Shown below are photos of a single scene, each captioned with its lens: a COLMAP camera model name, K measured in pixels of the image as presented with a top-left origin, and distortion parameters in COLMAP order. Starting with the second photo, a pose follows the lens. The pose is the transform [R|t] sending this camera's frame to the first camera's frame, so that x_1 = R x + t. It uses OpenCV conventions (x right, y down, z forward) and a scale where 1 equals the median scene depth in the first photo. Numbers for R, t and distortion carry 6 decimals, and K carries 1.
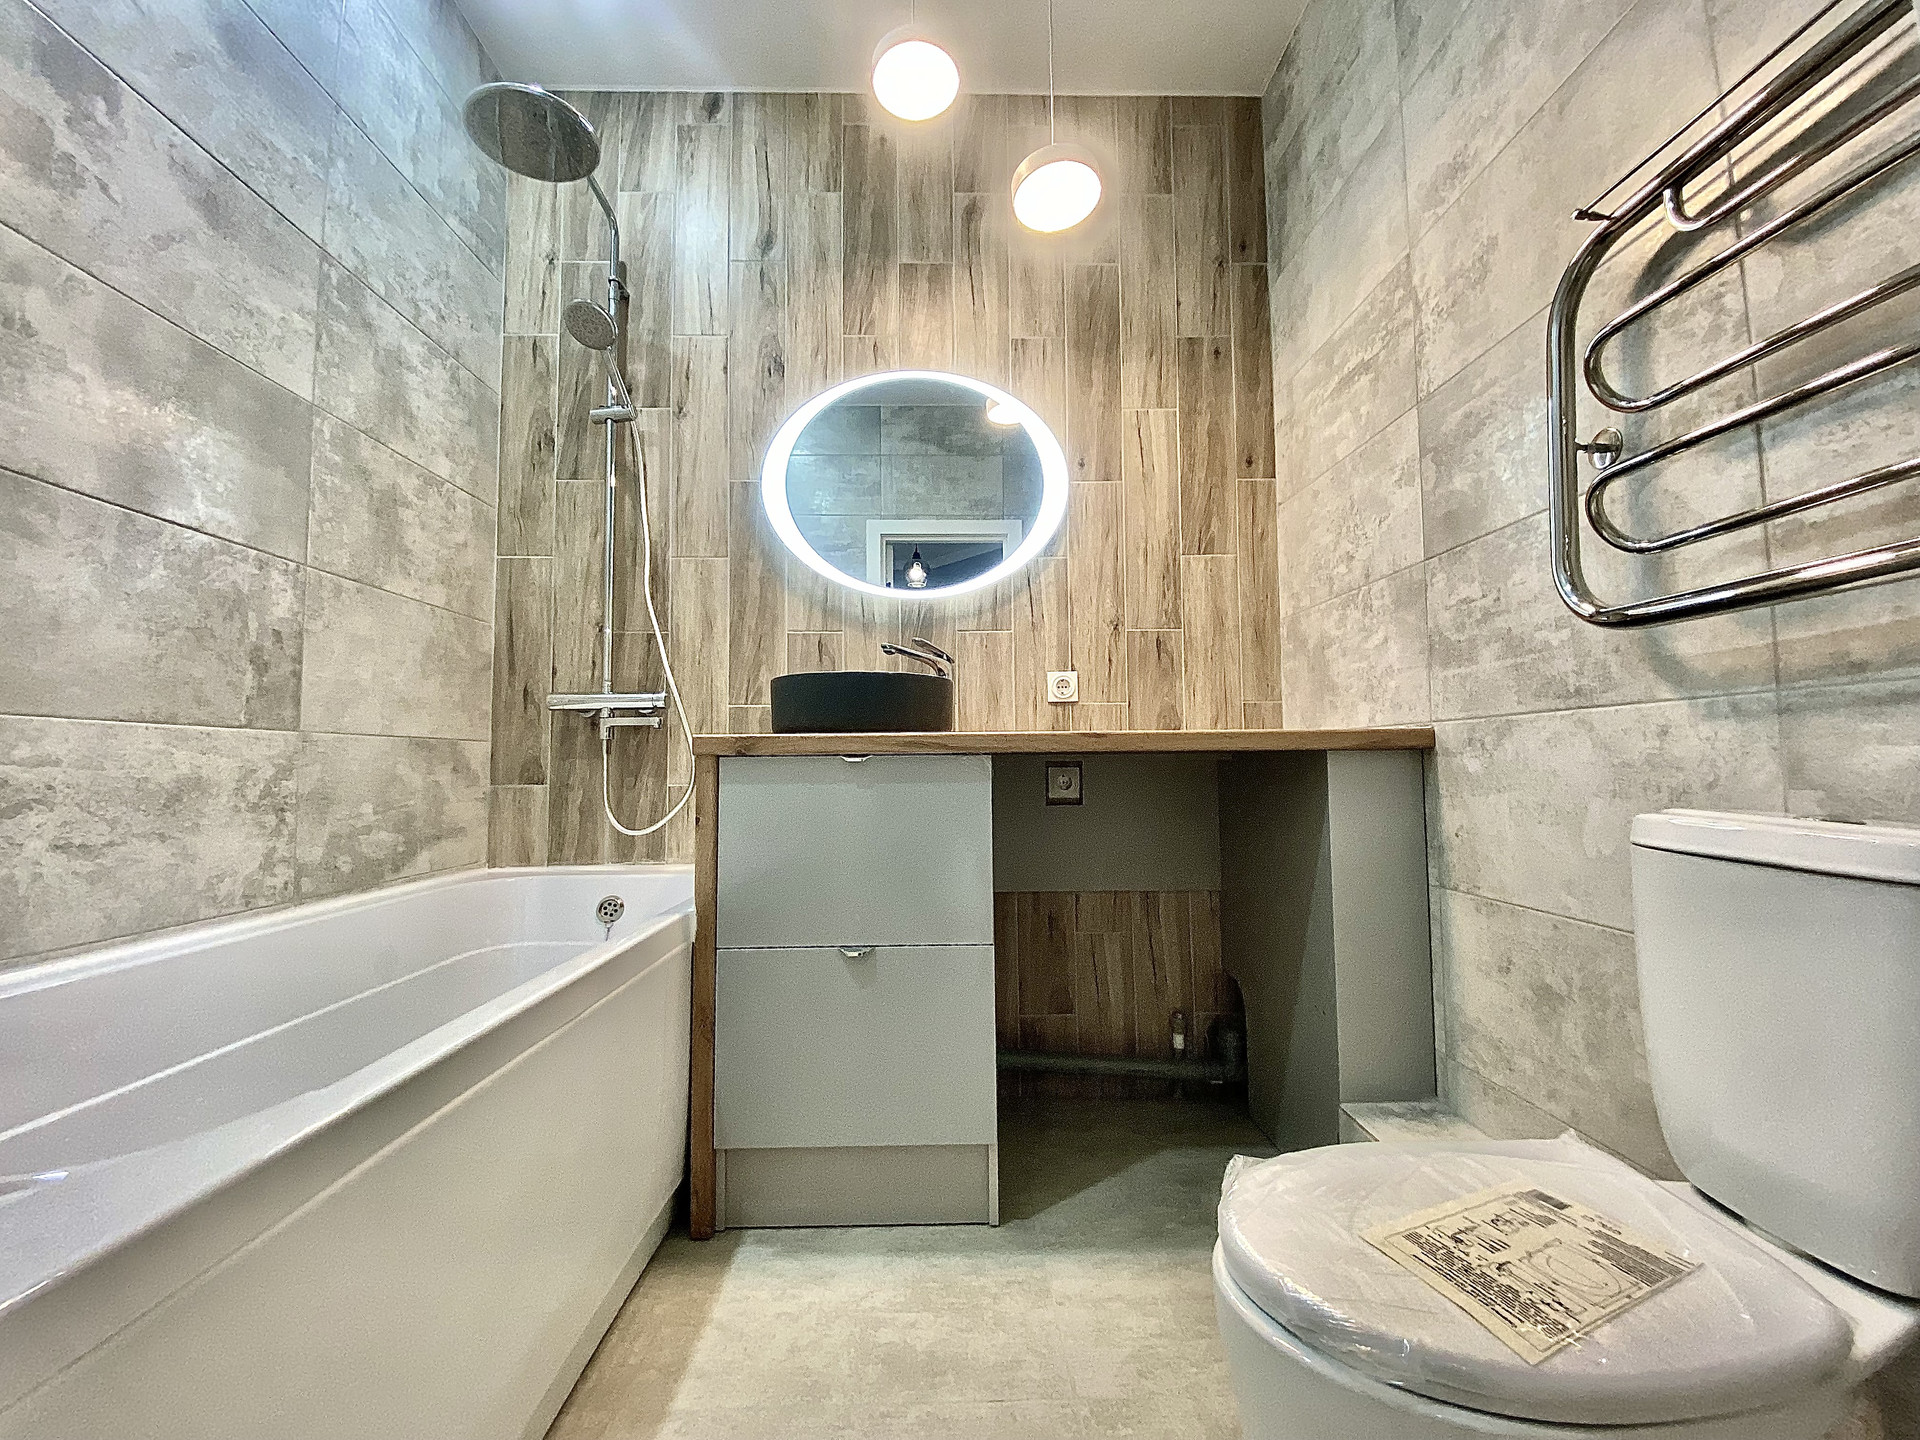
lens RADIAL K [[771.8, 0, 948.2], [0, 771.8, 725.6], [0, 0, 1]] dist [0.014439, -0.020425]
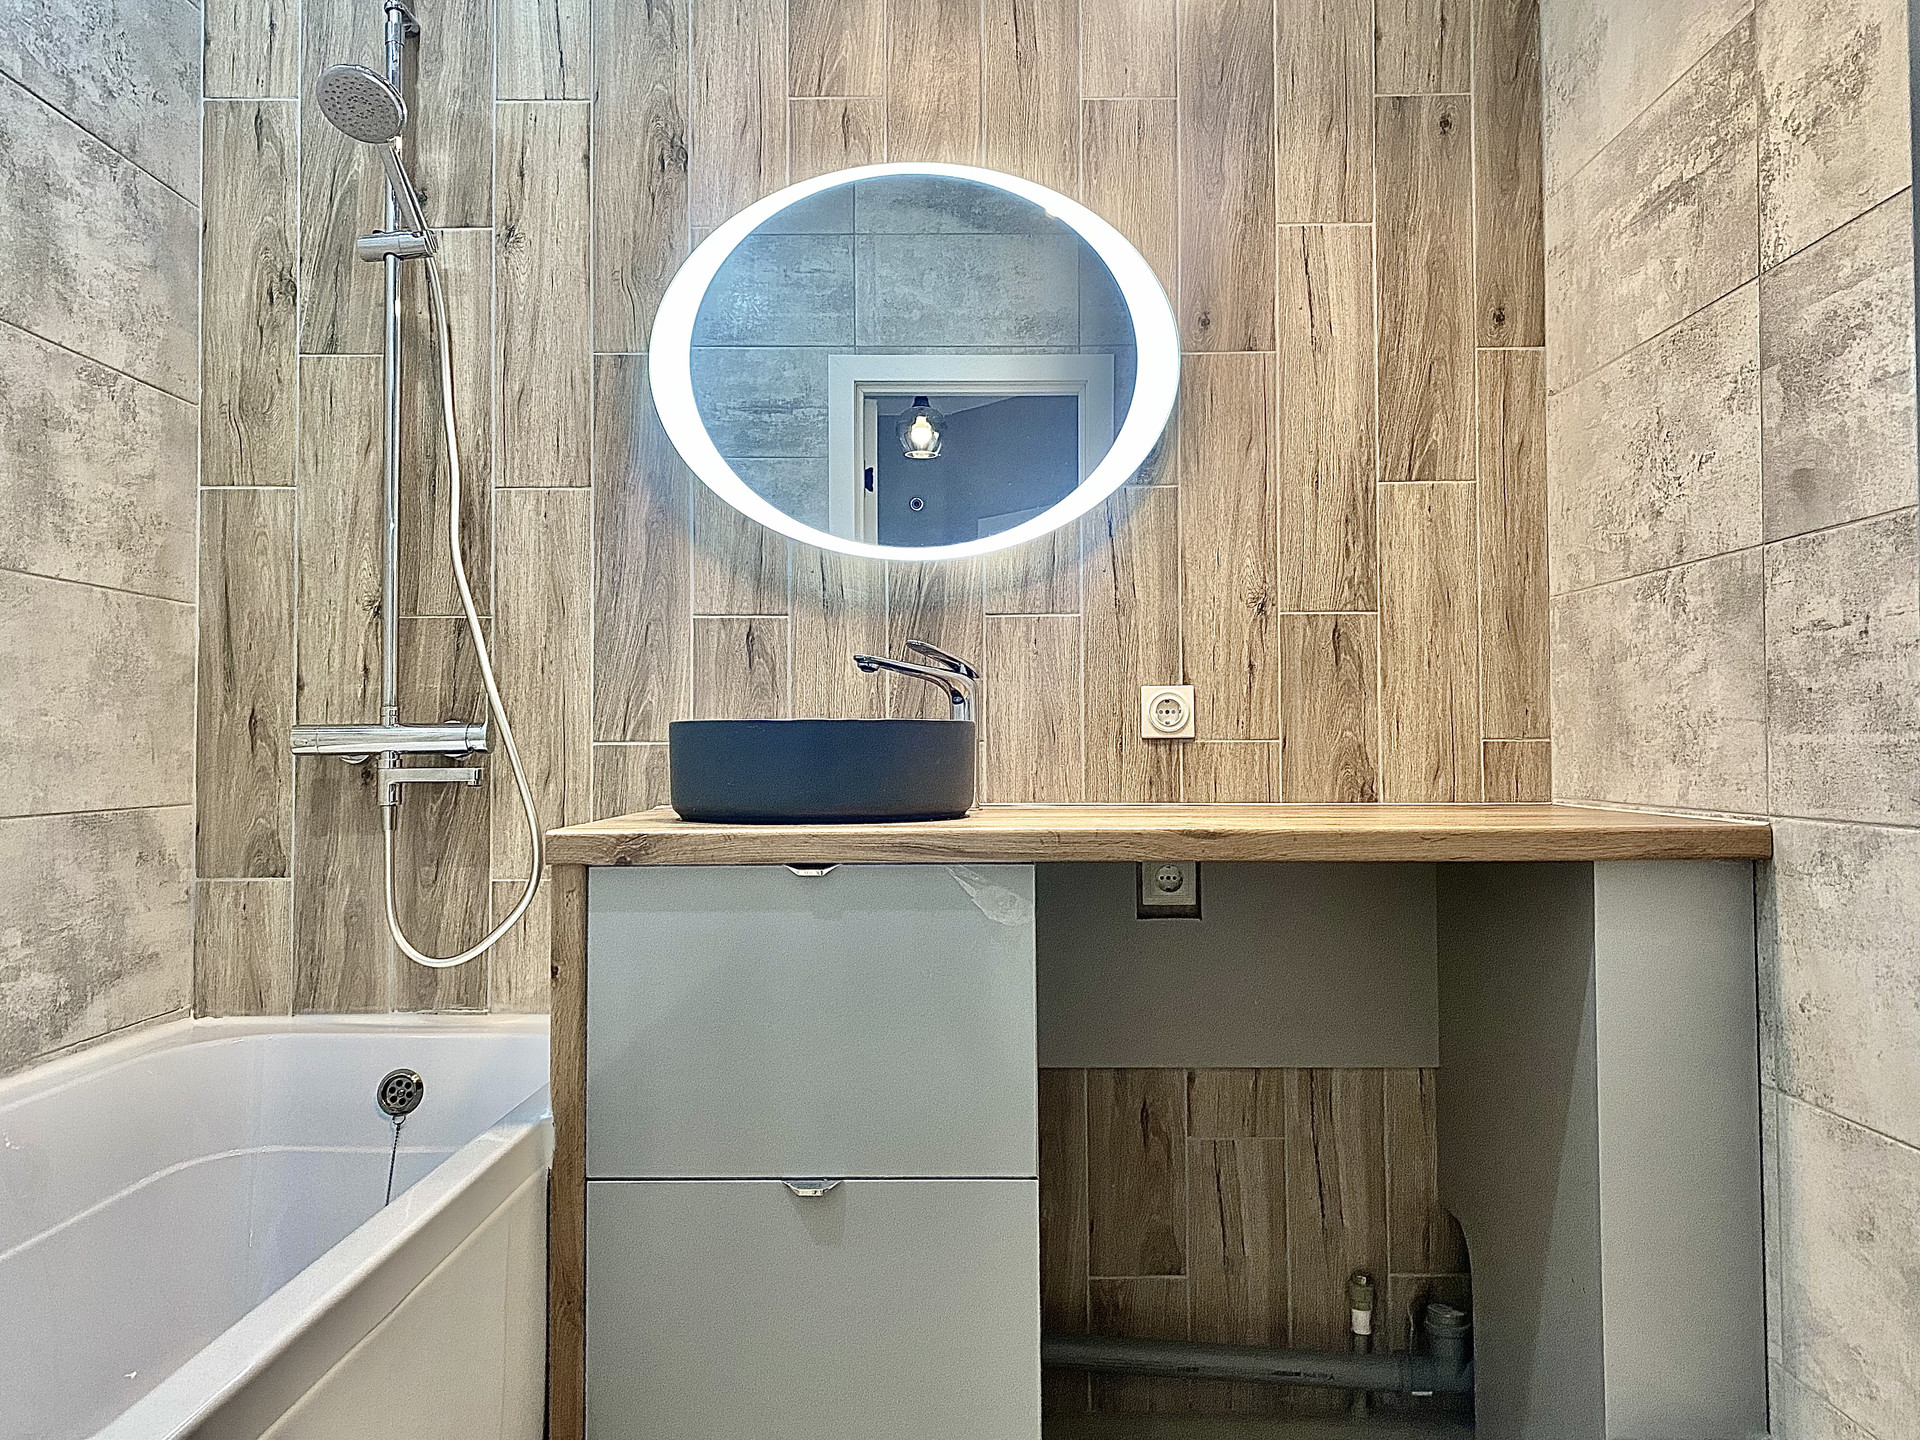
lens RADIAL K [[1510.0, 0, 953.2], [0, 1510.0, 698.1], [0, 0, 1]] dist [-0.001662, 0.010871]
pose [[0.999719, 0.004010, -0.023358, 0.014326], [-0.003377, 0.999628, 0.027068, -0.094378], [0.023458, -0.026981, 0.999361, -0.137784]]
